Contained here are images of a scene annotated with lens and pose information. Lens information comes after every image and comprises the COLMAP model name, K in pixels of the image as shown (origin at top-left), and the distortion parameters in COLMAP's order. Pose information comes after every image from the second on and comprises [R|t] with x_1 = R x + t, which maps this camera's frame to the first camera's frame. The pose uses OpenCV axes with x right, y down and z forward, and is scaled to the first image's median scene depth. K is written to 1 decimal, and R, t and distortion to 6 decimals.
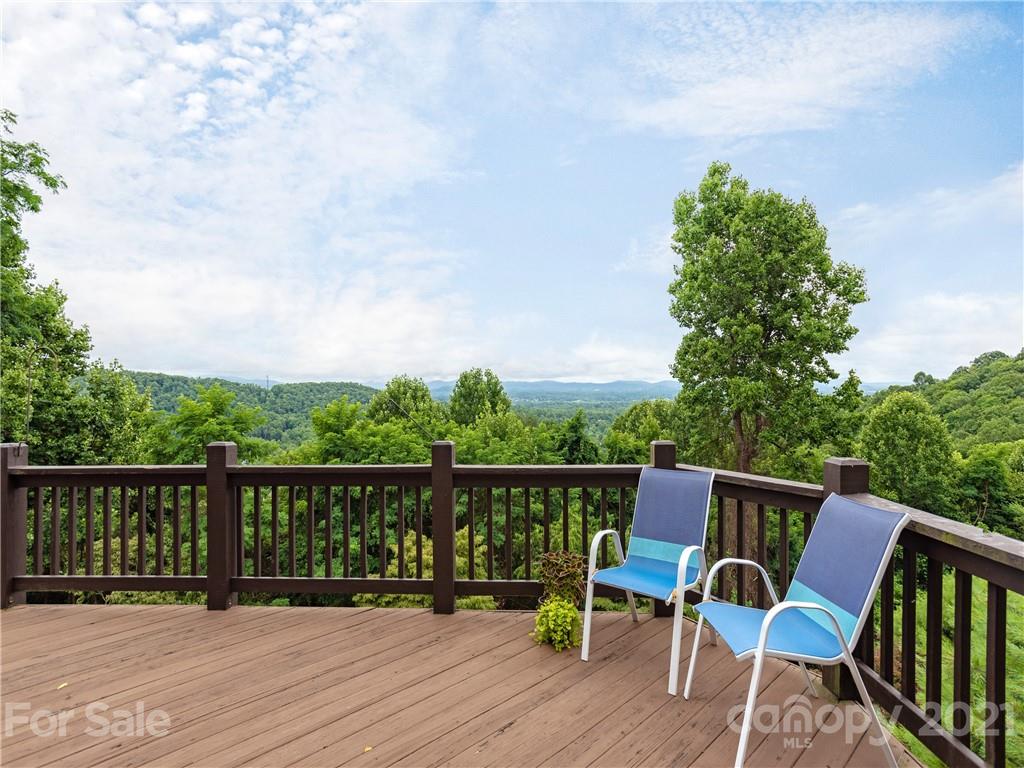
lens RADIAL K [[504.0, 0, 530.4], [0, 504.0, 409.9], [0, 0, 1]] dist [-0.014171, 0.012805]
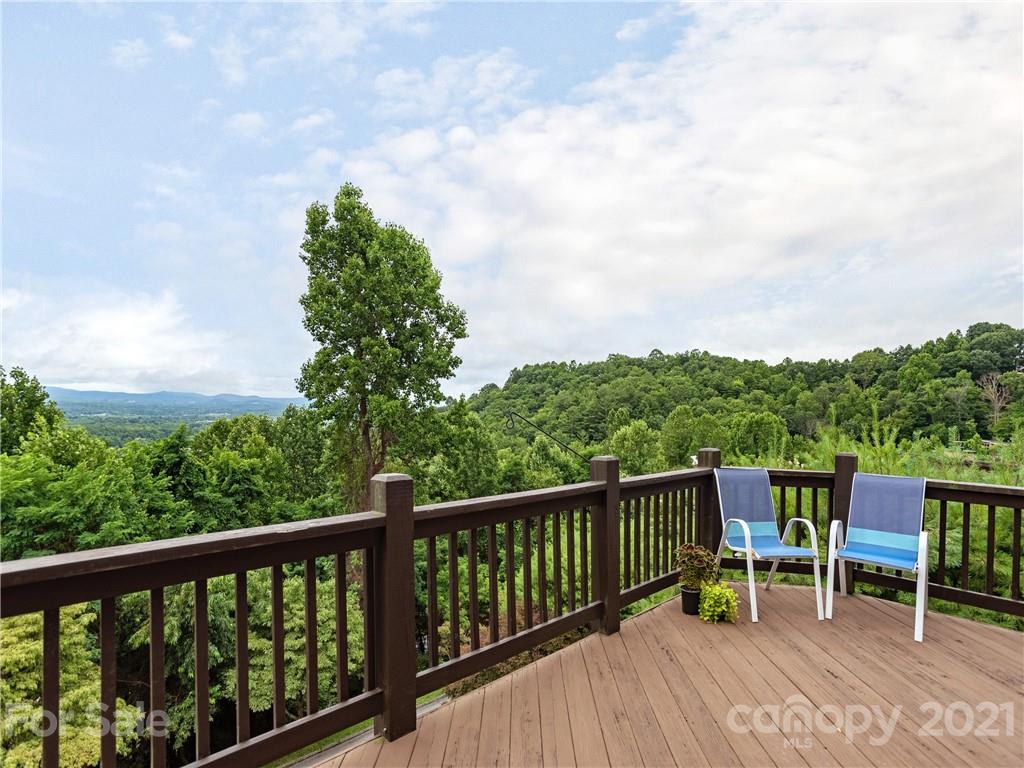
lens RADIAL K [[504.0, 0, 500.3], [0, 504.0, 425.5], [0, 0, 1]] dist [-0.014171, 0.012805]
pose [[0.712605, 0.001566, 0.701564, -0.124087], [-0.000901, 0.999999, -0.001317, 0.000408], [-0.701565, 0.000306, 0.712605, 0.054474]]
